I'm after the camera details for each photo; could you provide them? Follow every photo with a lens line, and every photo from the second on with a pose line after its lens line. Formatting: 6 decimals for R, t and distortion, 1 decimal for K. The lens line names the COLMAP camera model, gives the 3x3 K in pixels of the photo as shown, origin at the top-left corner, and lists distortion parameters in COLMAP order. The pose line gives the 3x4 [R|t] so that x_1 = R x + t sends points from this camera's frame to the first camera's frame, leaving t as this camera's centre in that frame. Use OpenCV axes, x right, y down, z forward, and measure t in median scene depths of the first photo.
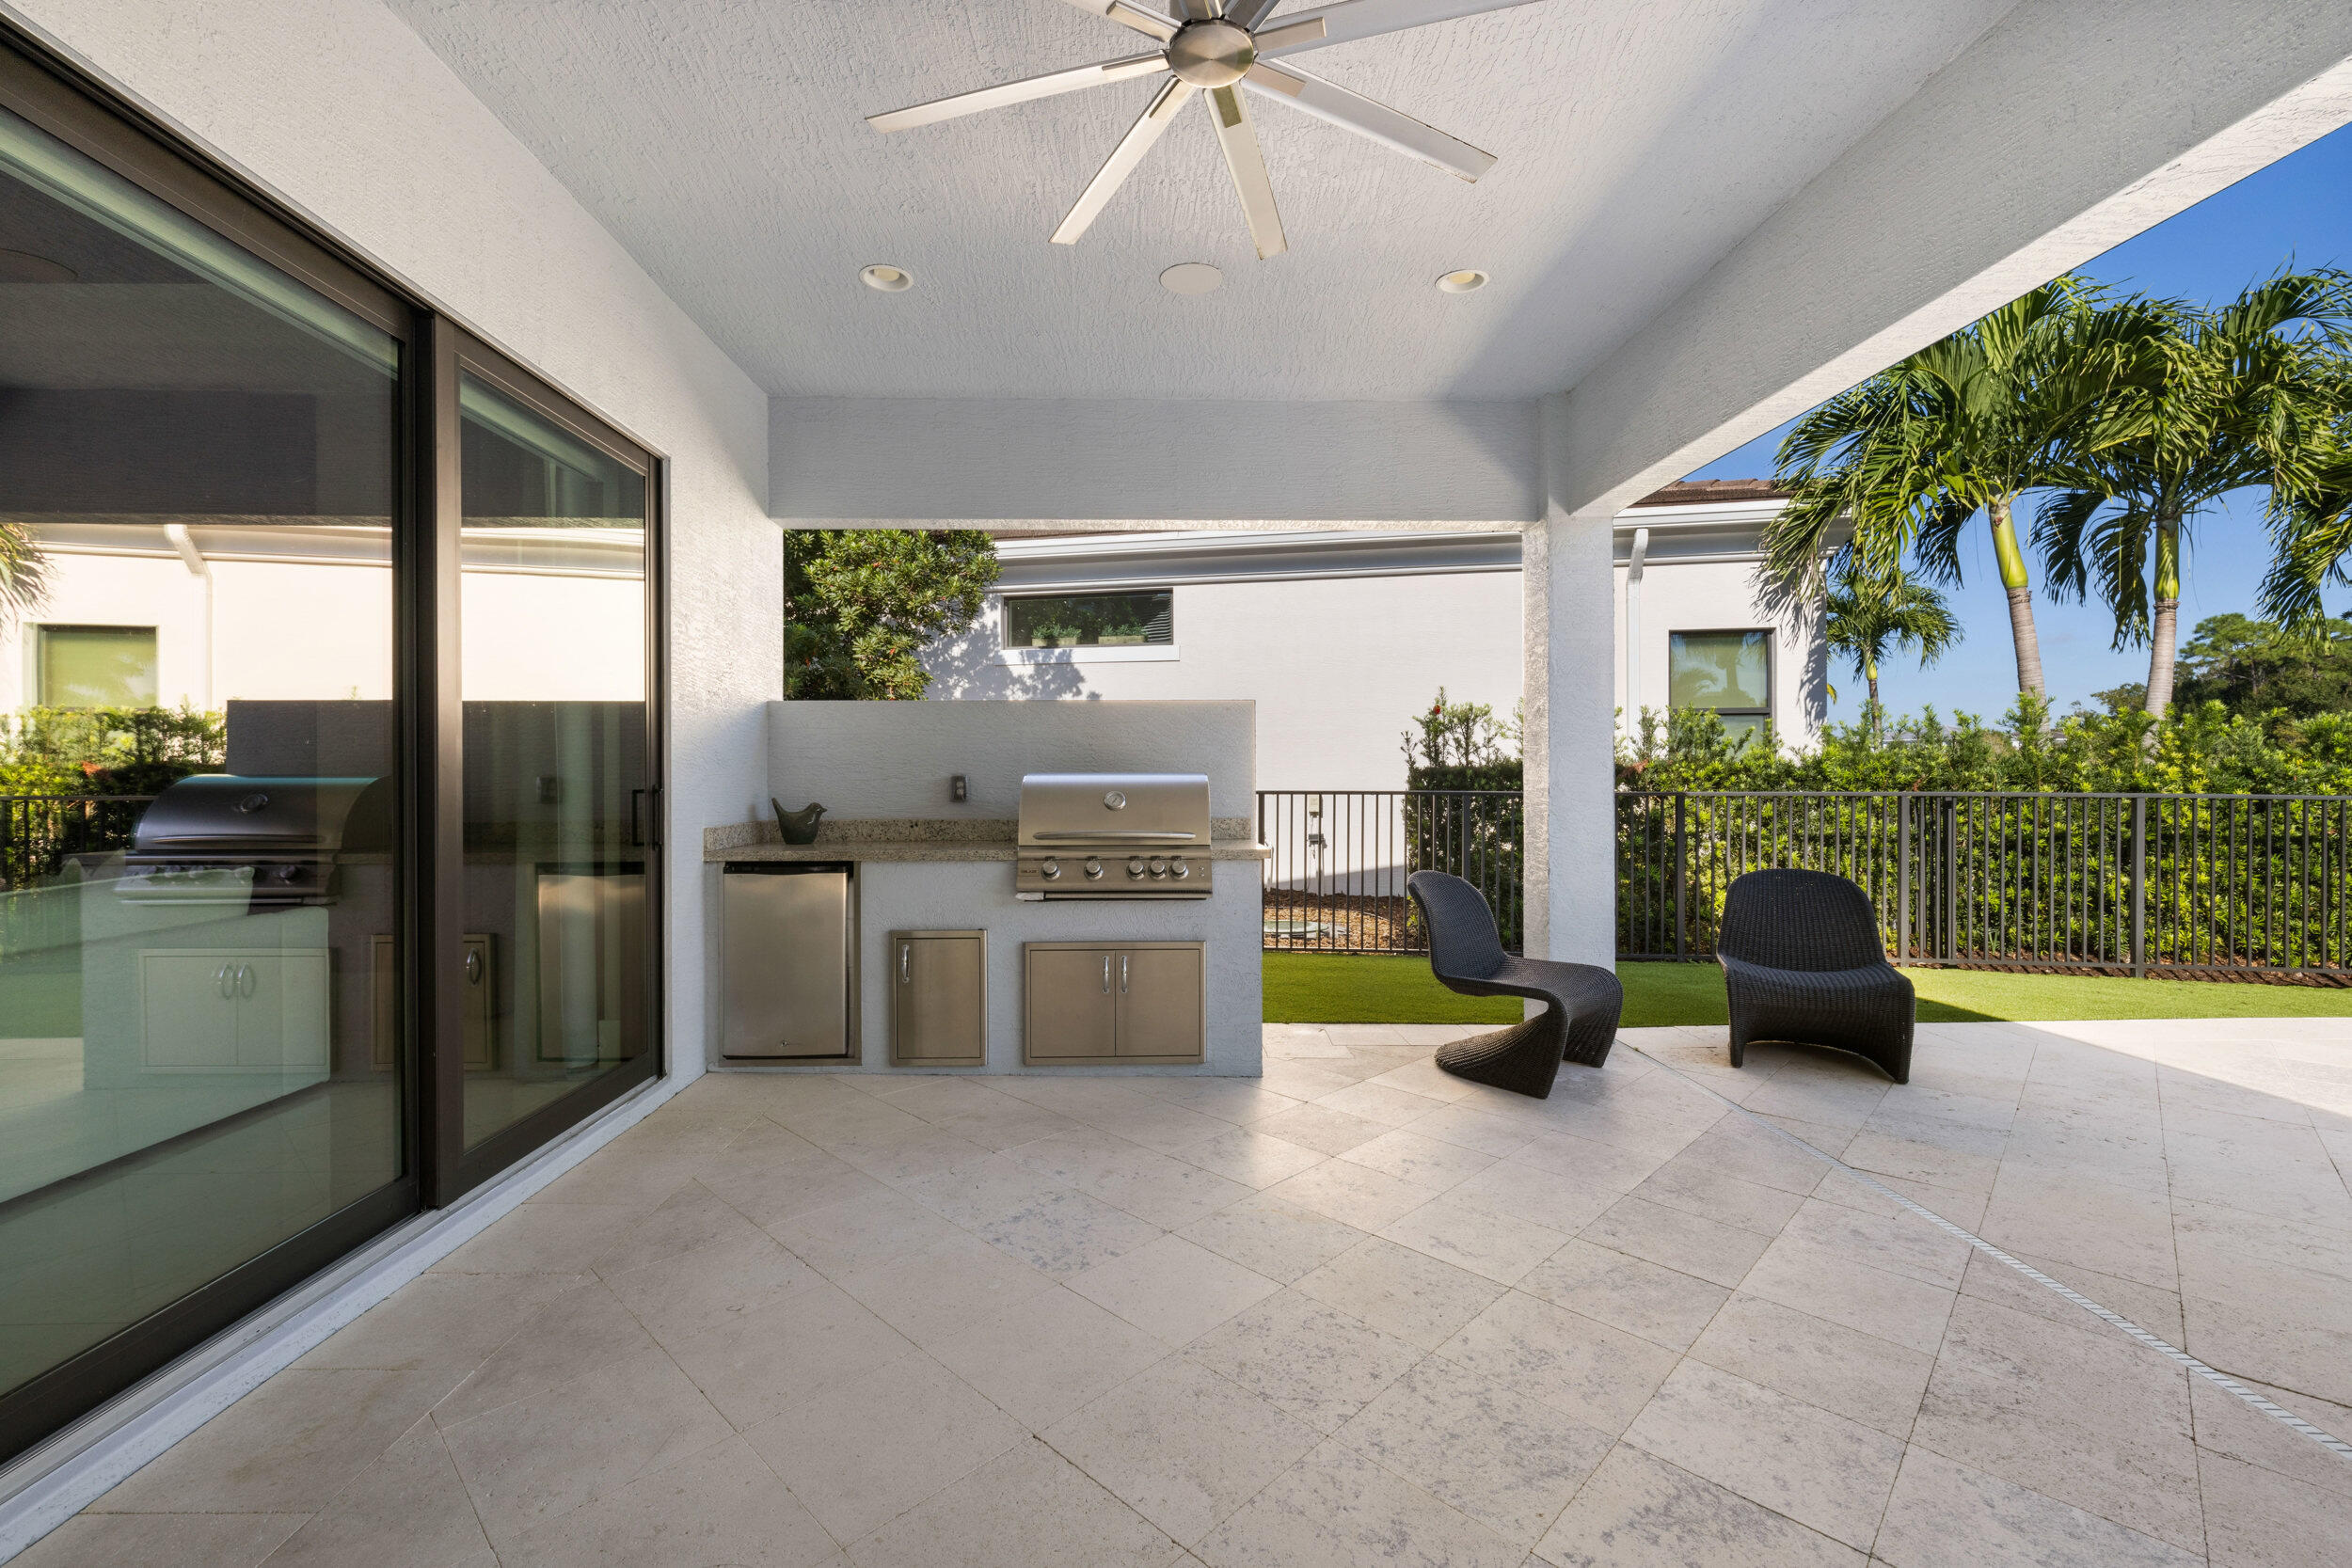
lens RADIAL K [[995.3, 0, 1170.7], [0, 995.3, 776.3], [0, 0, 1]] dist [0.000416, 0.000480]
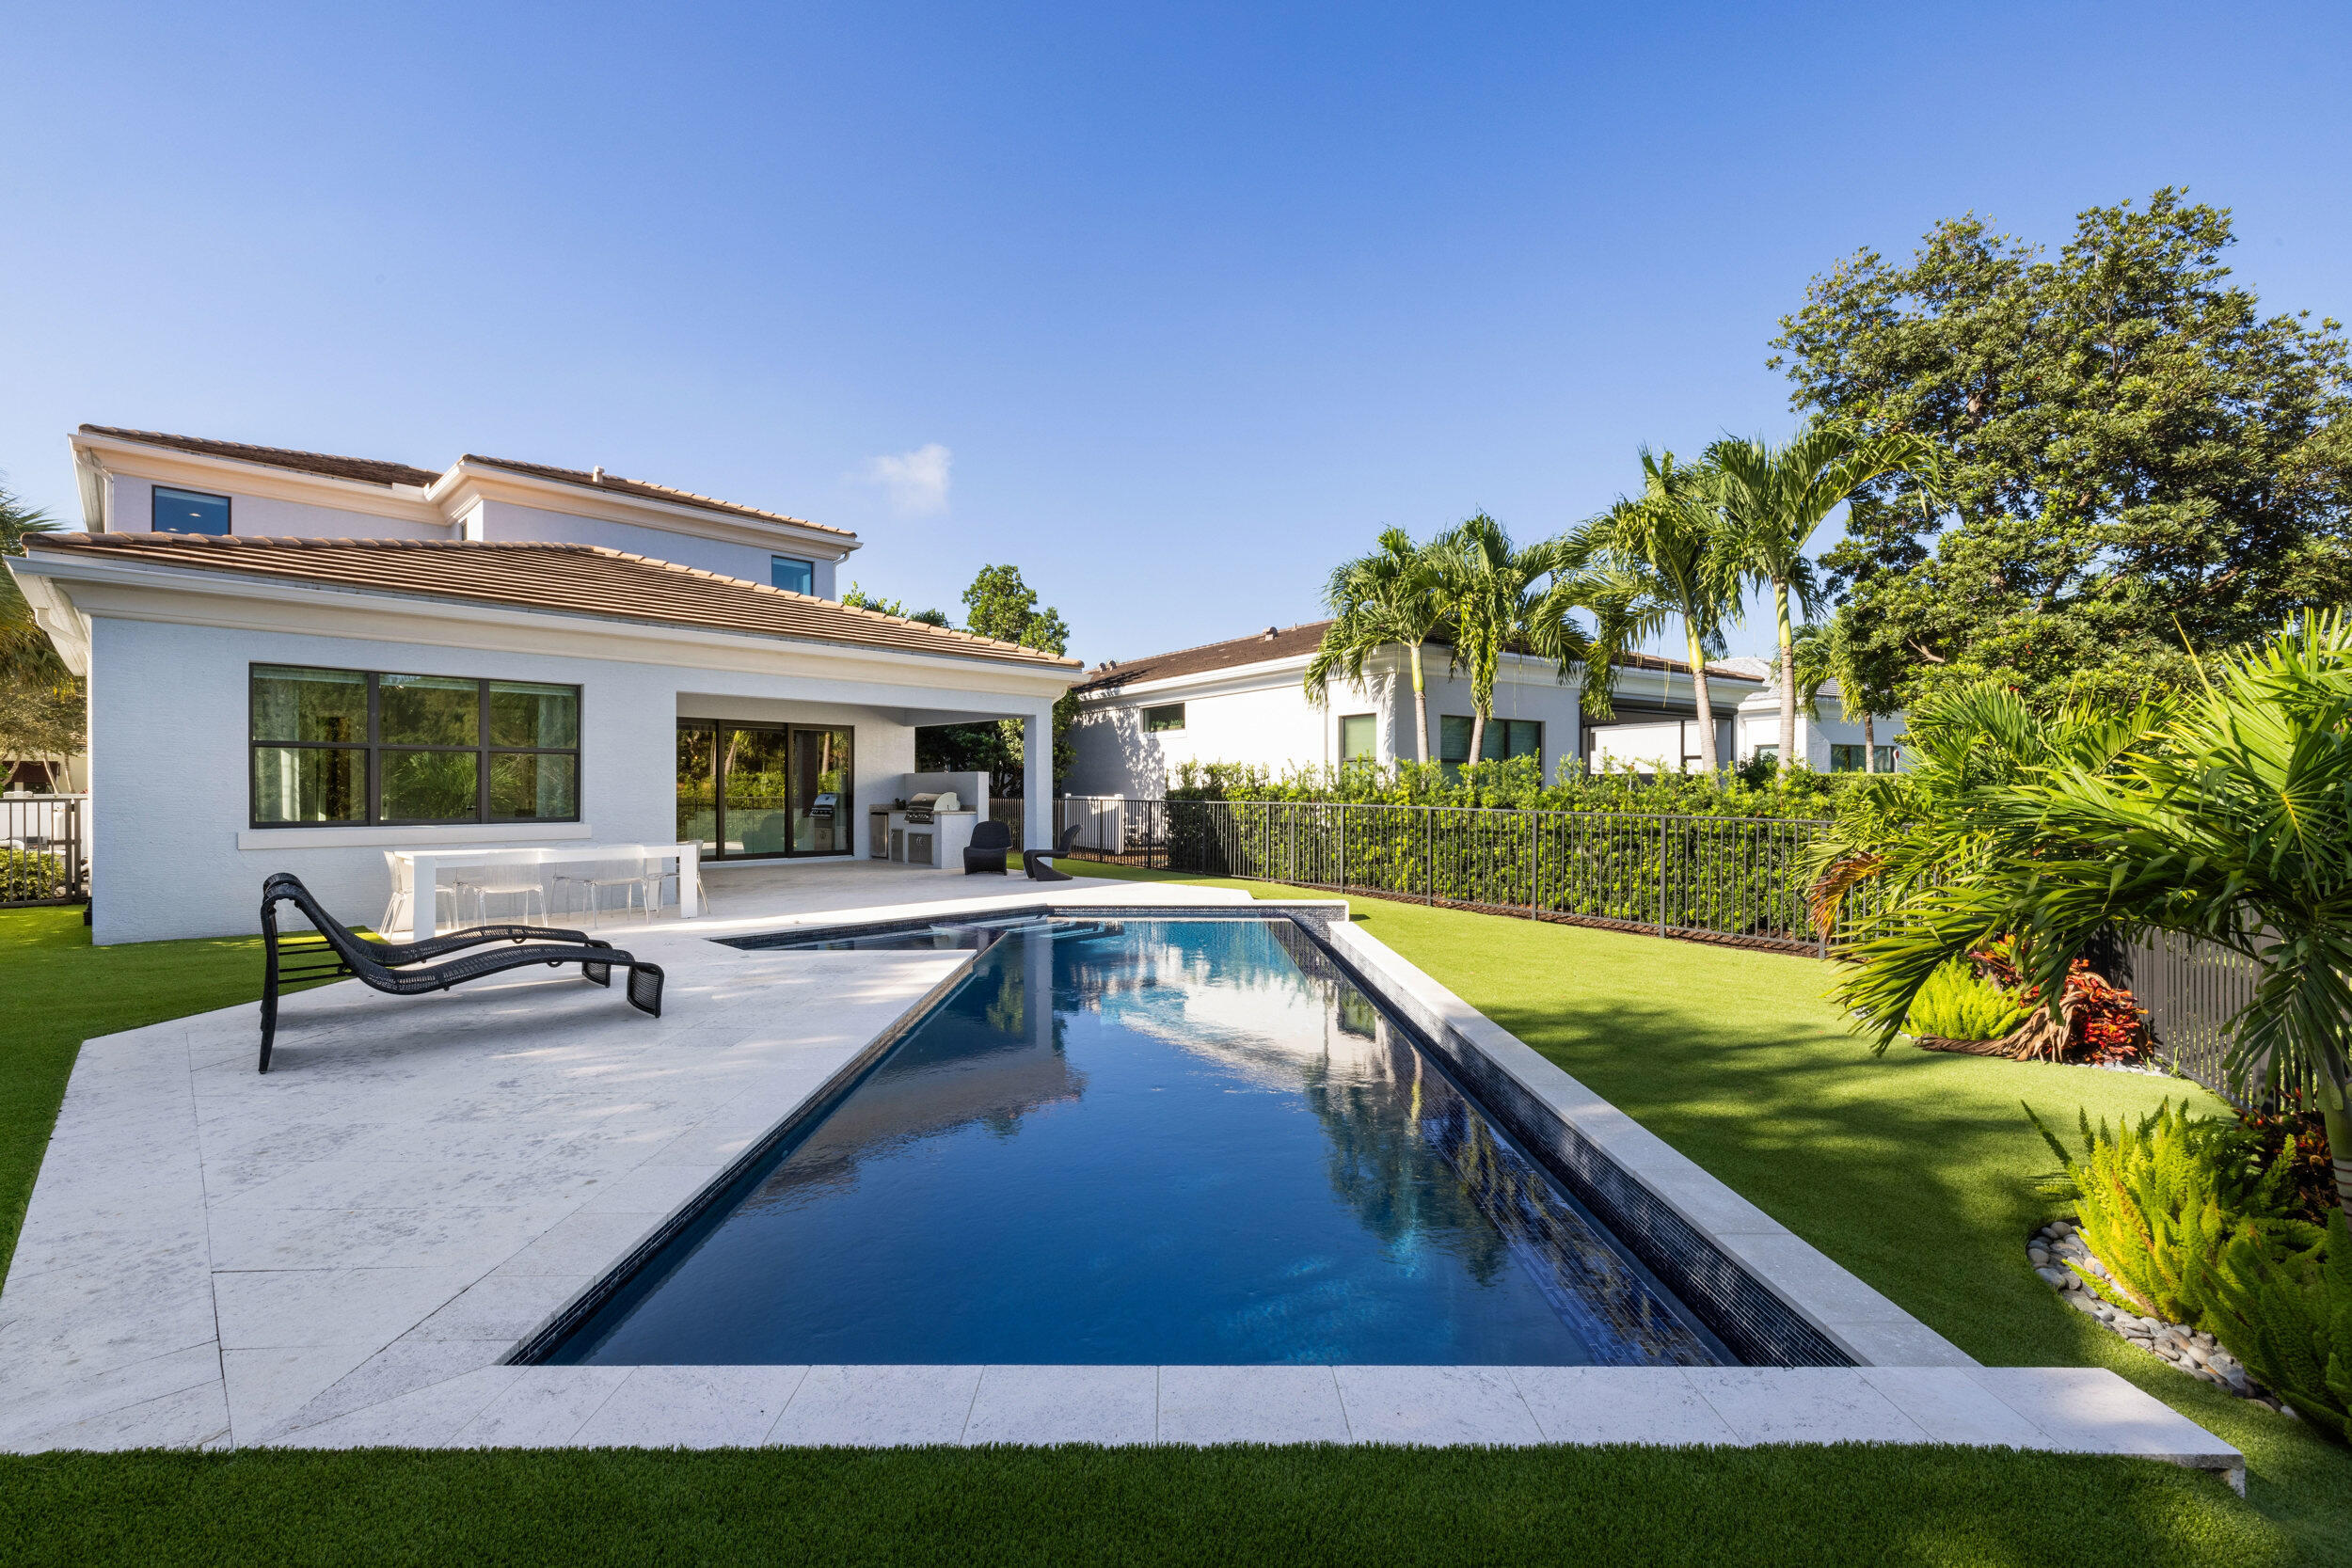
lens RADIAL K [[1015.7, 0, 1173.2], [0, 1015.7, 784.2], [0, 0, 1]] dist [-0.020566, 0.000041]
pose [[0.686288, 0.001773, -0.727327, 1.493105], [-0.004825, 0.999986, -0.002114, -0.014085], [0.727313, 0.004960, 0.686288, -0.444900]]
